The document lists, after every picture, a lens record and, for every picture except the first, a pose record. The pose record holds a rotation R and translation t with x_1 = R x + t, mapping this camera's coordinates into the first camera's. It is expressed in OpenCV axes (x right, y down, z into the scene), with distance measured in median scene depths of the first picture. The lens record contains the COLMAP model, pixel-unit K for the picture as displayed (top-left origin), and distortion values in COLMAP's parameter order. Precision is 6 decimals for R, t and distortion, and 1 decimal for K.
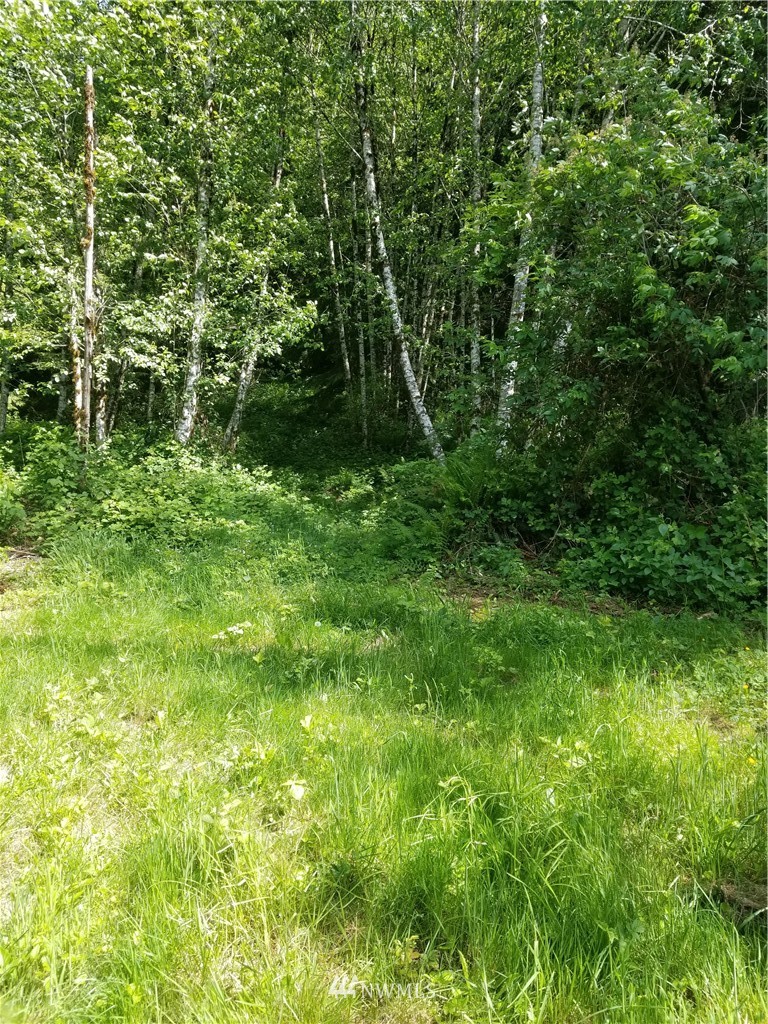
lens RADIAL K [[802.8, 0, 384.0], [0, 802.8, 512.0], [0, 0, 1]] dist [0.114434, -0.162206]
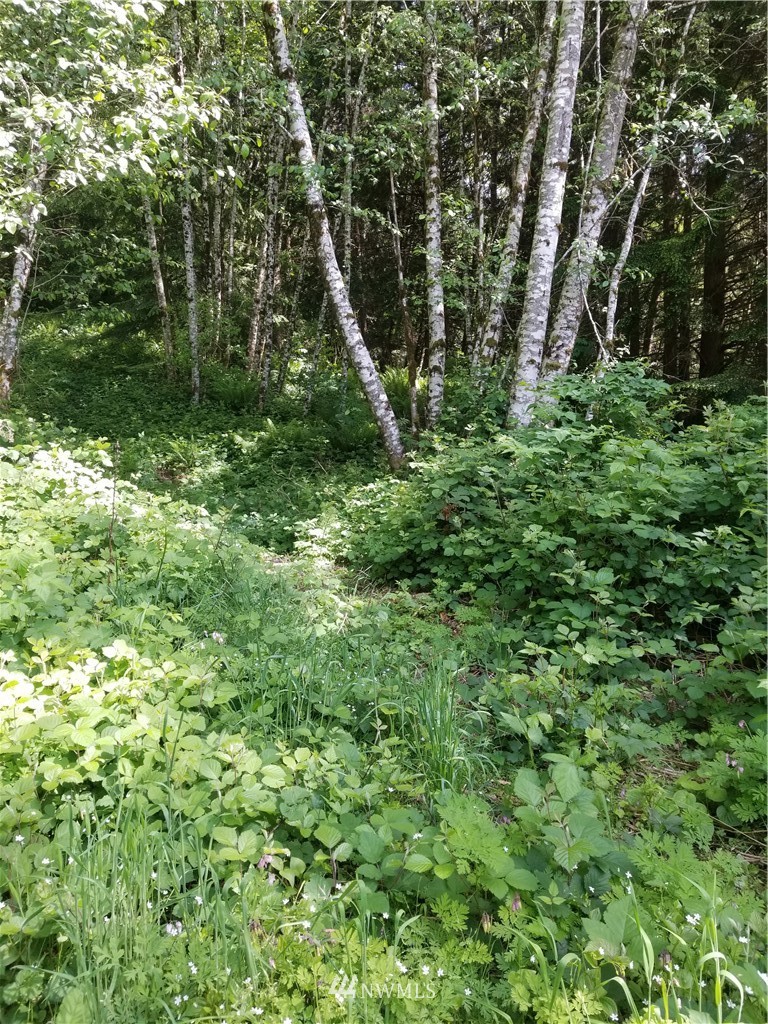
lens RADIAL K [[802.8, 0, 384.0], [0, 802.8, 512.0], [0, 0, 1]] dist [0.114434, -0.162206]
pose [[0.957862, -0.029245, 0.285735, -0.105618], [0.017474, 0.998894, 0.043659, -0.024550], [-0.286695, -0.036826, 0.957314, 0.414470]]
